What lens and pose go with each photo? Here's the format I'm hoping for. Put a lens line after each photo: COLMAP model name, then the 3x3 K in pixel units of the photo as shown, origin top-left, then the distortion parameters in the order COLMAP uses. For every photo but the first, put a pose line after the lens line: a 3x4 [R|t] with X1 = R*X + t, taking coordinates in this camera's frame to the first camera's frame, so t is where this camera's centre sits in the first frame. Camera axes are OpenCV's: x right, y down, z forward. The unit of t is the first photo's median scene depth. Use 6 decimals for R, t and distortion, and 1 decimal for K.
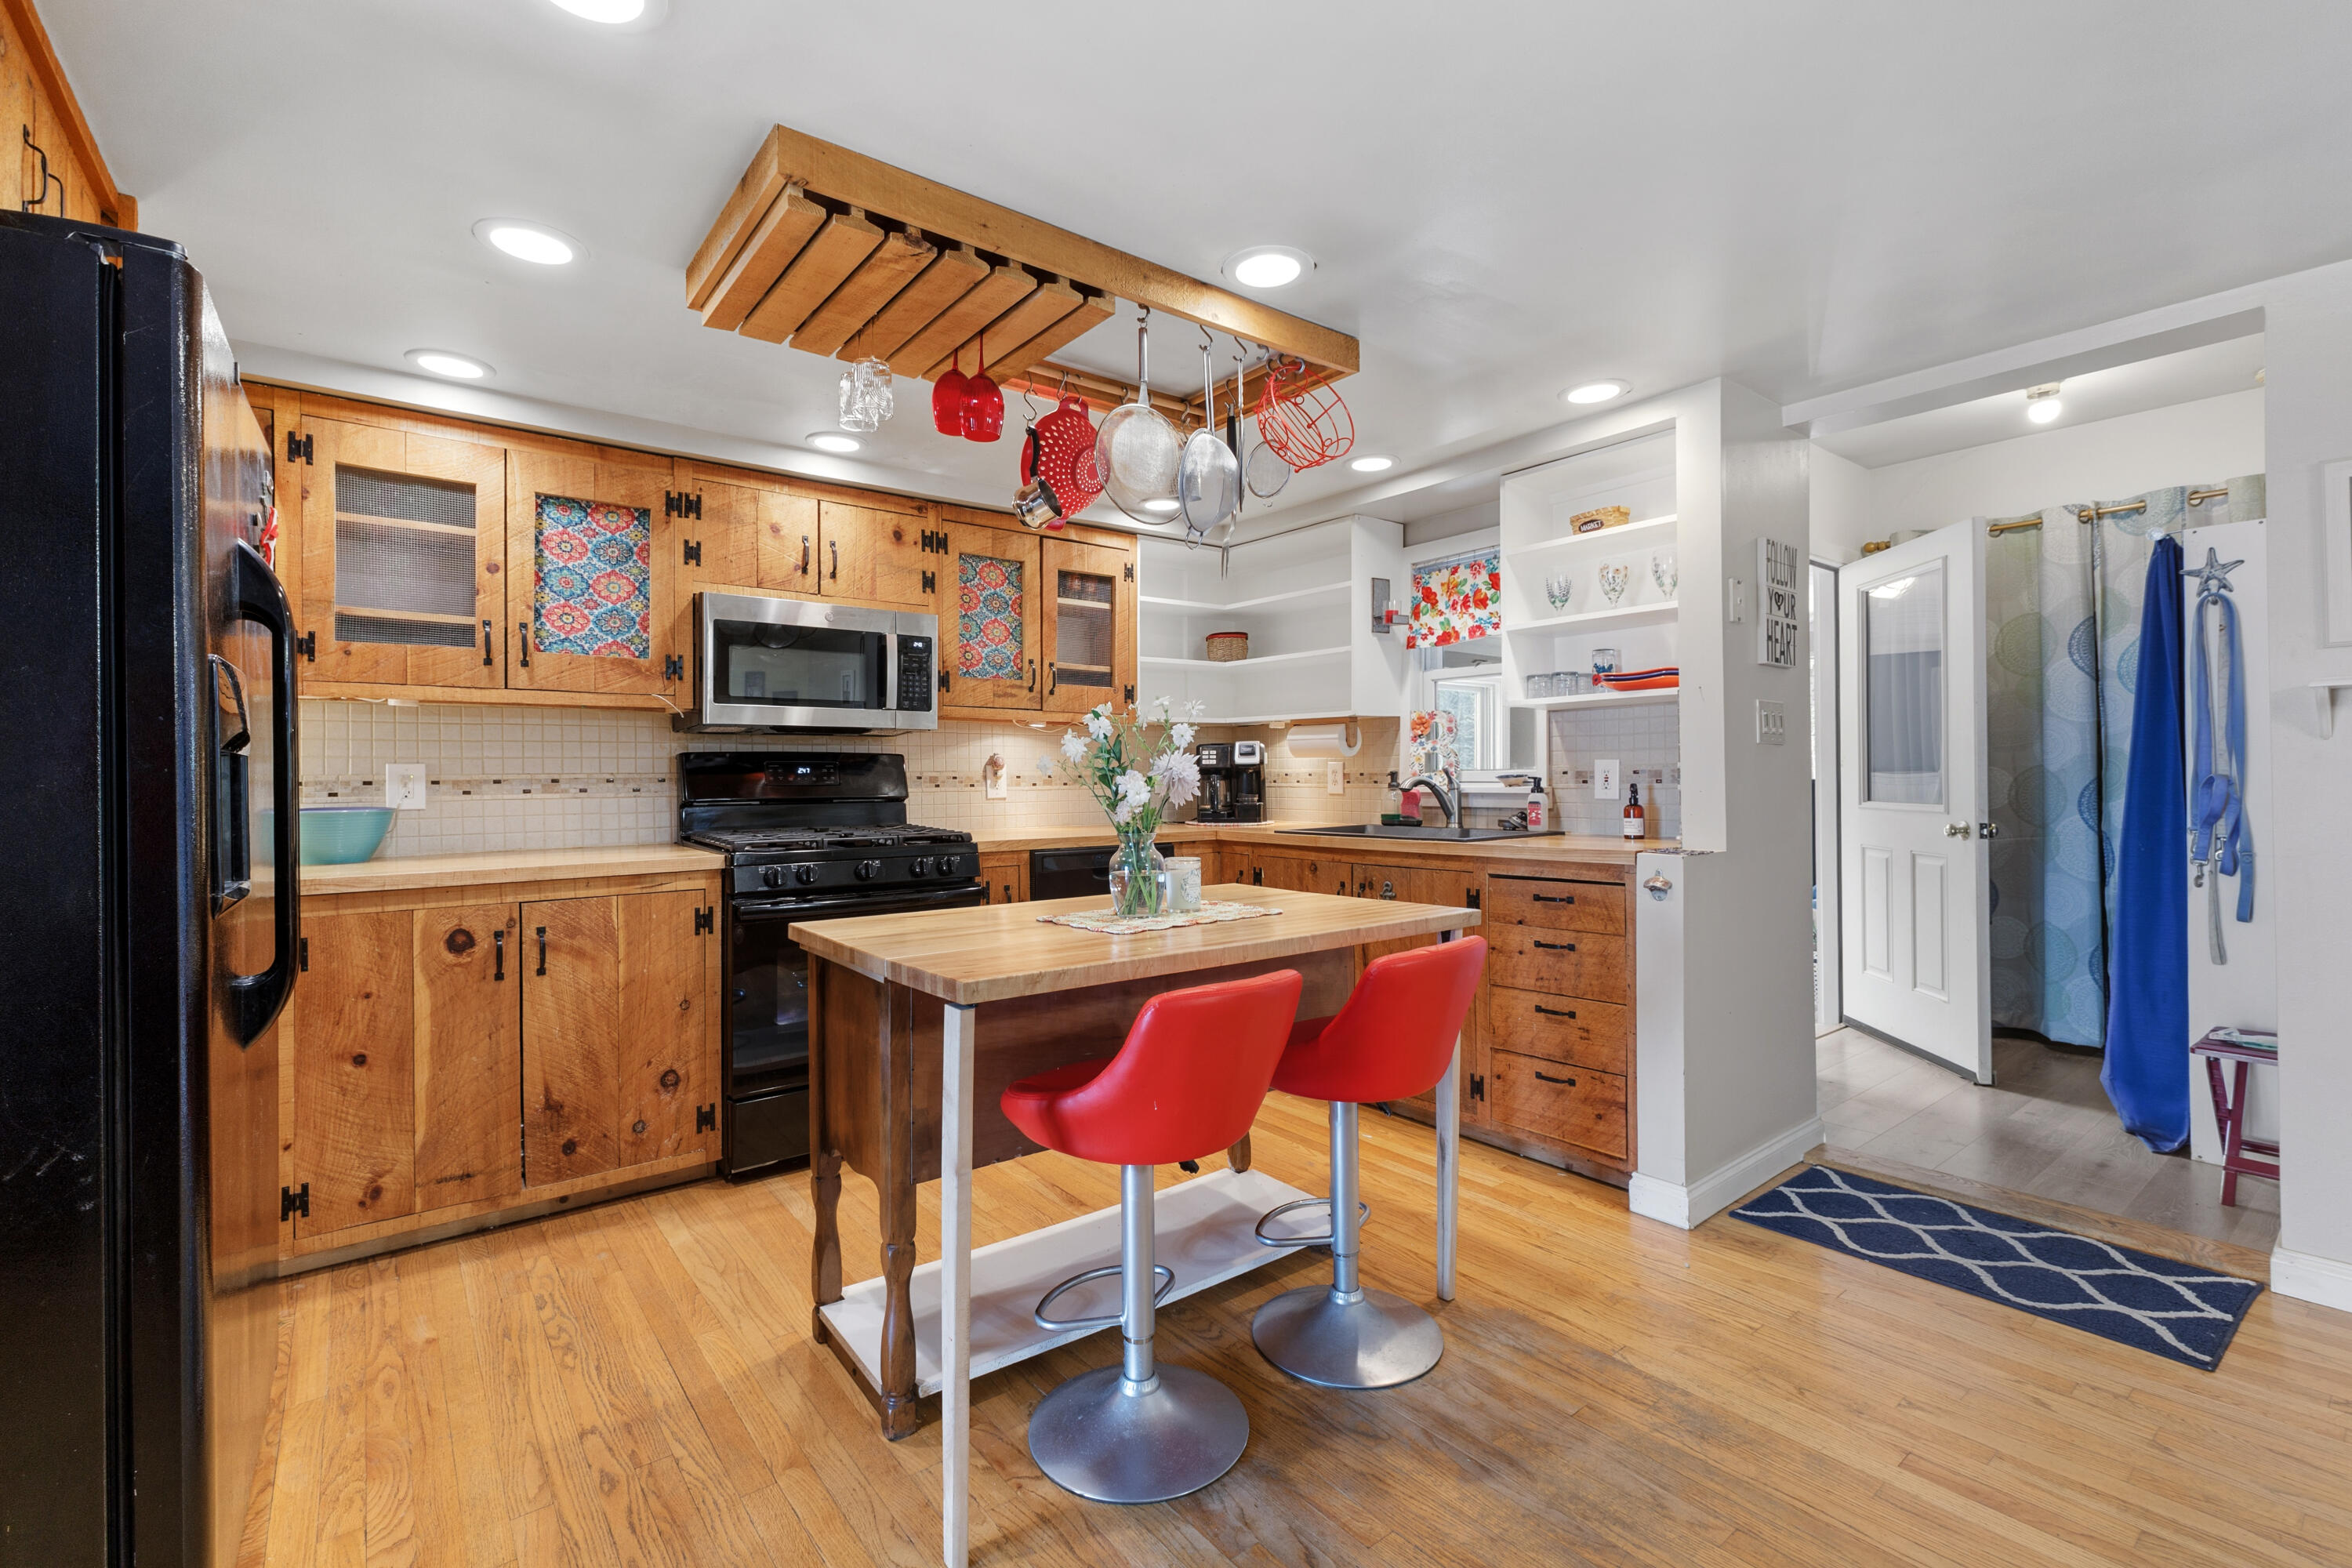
lens RADIAL K [[1030.3, 0, 1168.4], [0, 1030.3, 785.4], [0, 0, 1]] dist [0.001524, -0.000875]
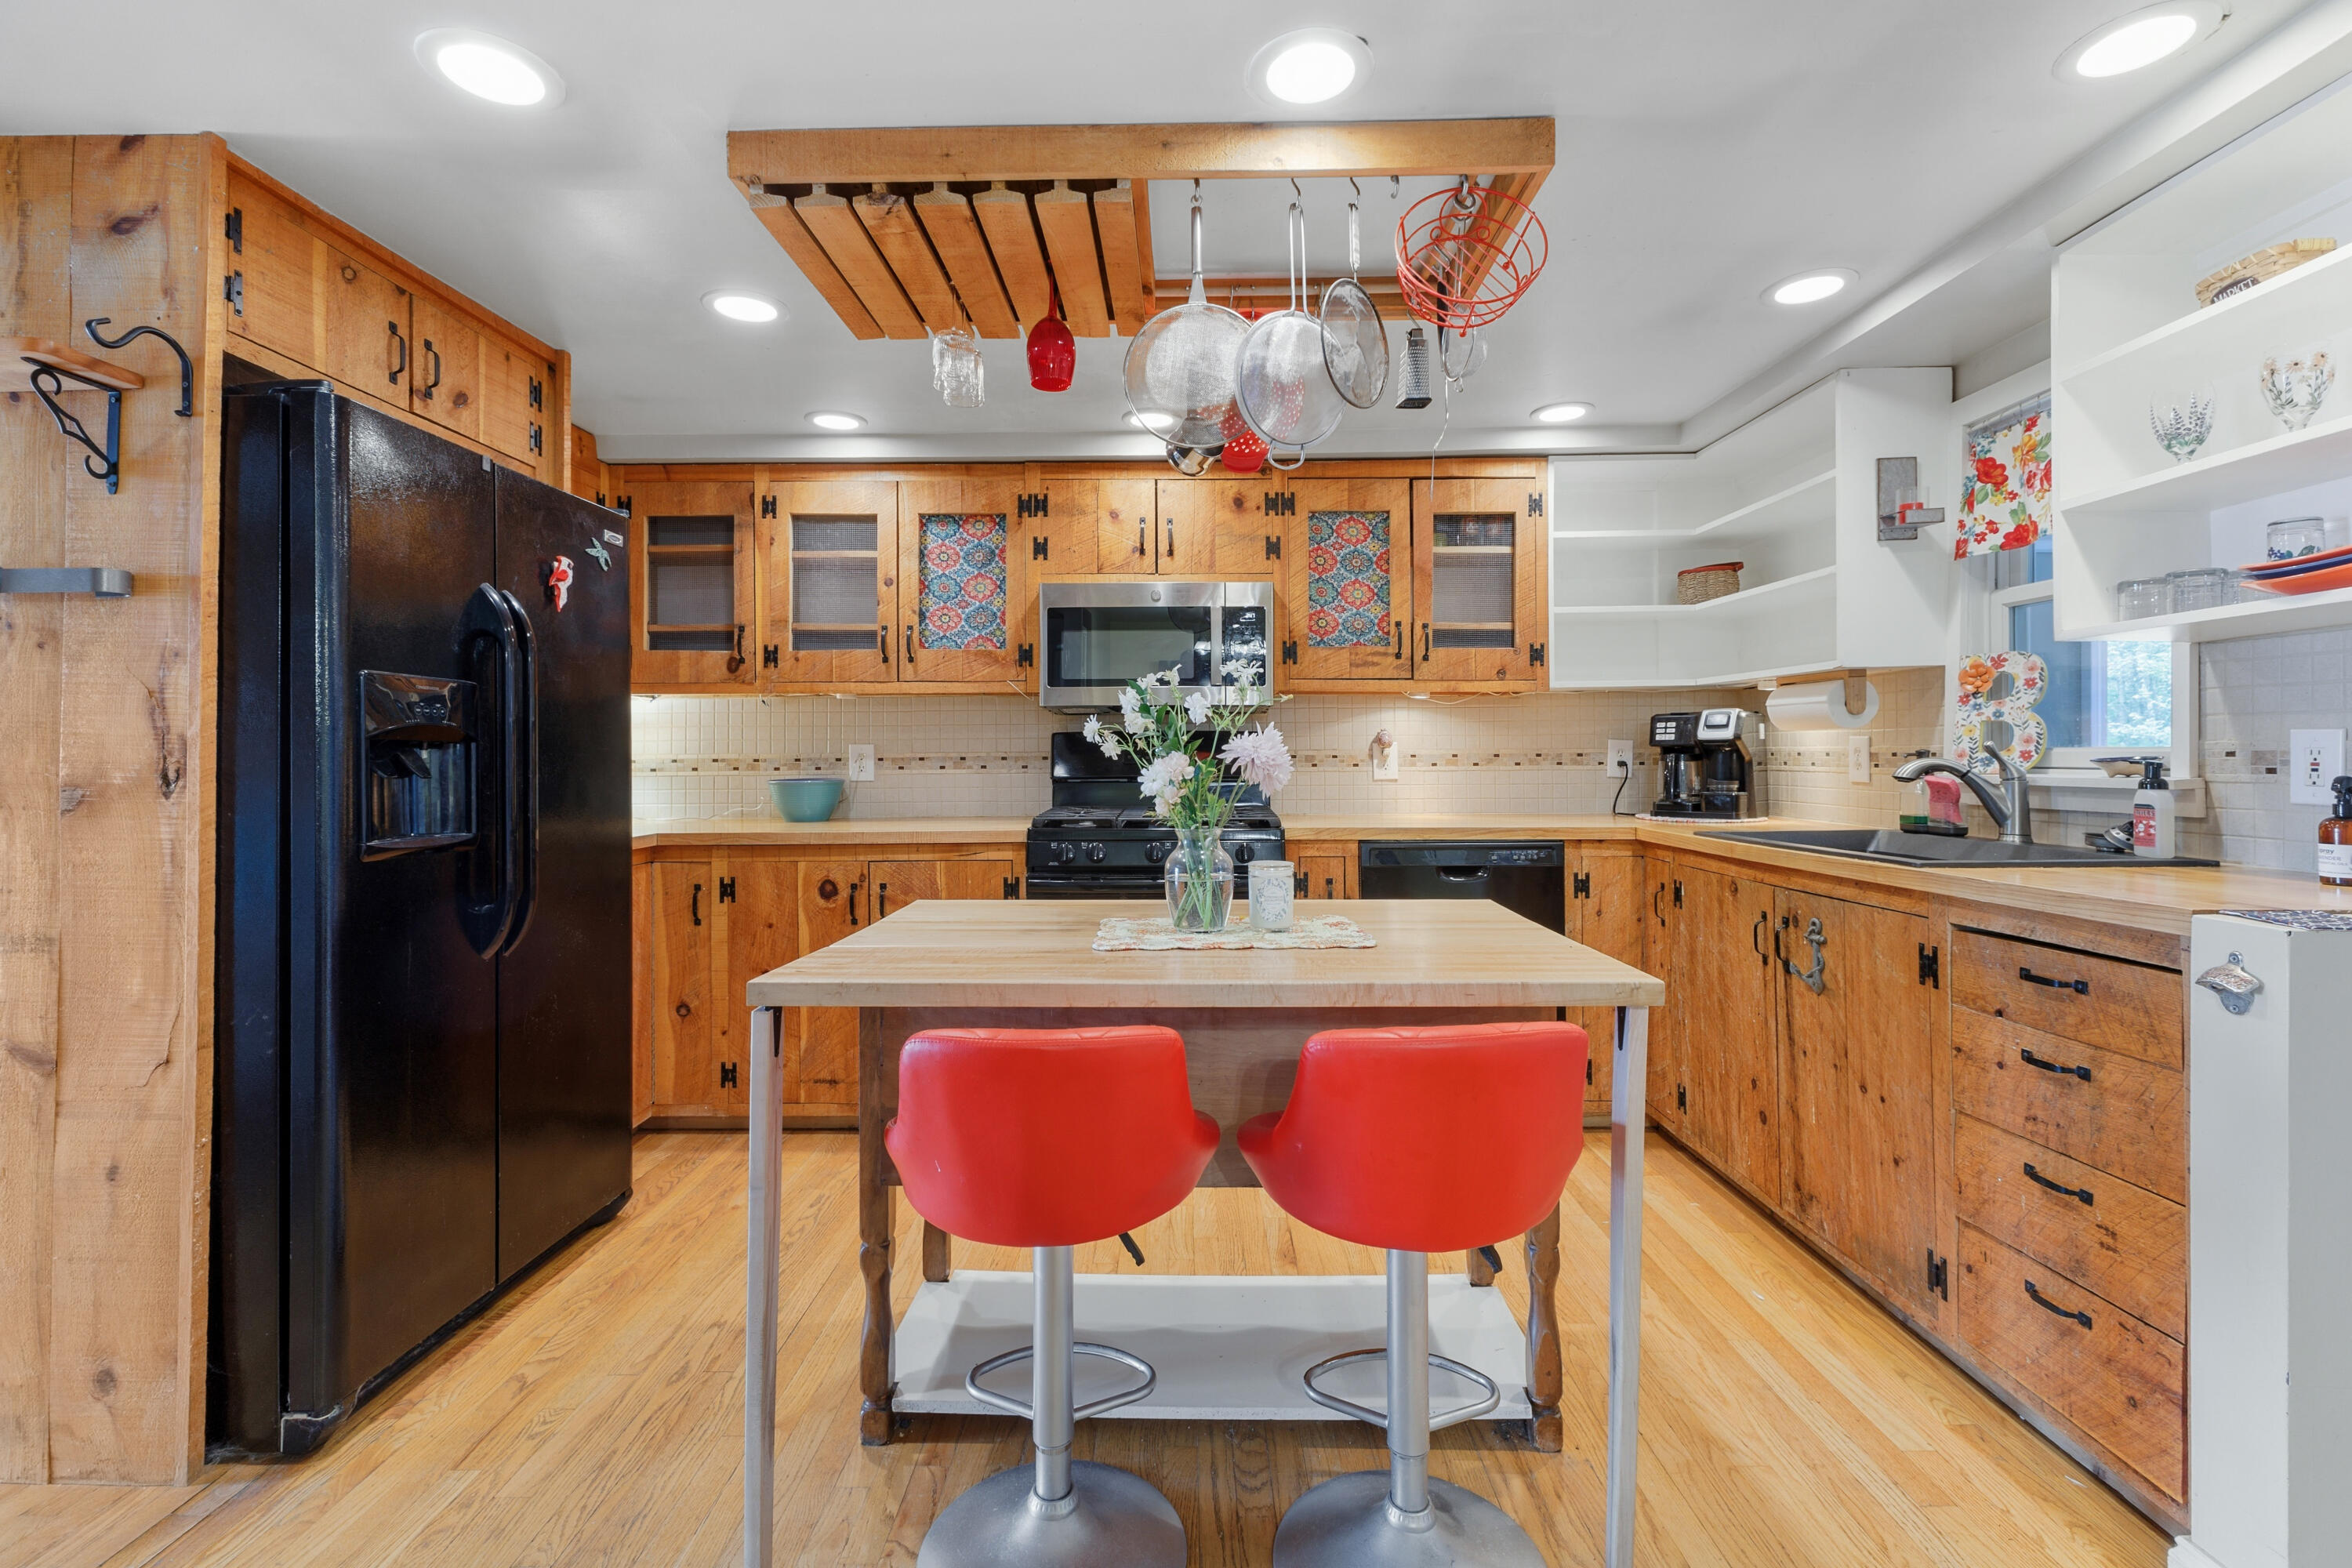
lens RADIAL K [[1030.3, 0, 1173.7], [0, 1030.3, 759.0], [0, 0, 1]] dist [0.001524, -0.000875]
pose [[0.778957, 0.006195, -0.627046, 0.331703], [-0.007187, 0.999974, 0.000952, -0.006723], [0.627036, 0.003765, 0.778981, 0.250540]]
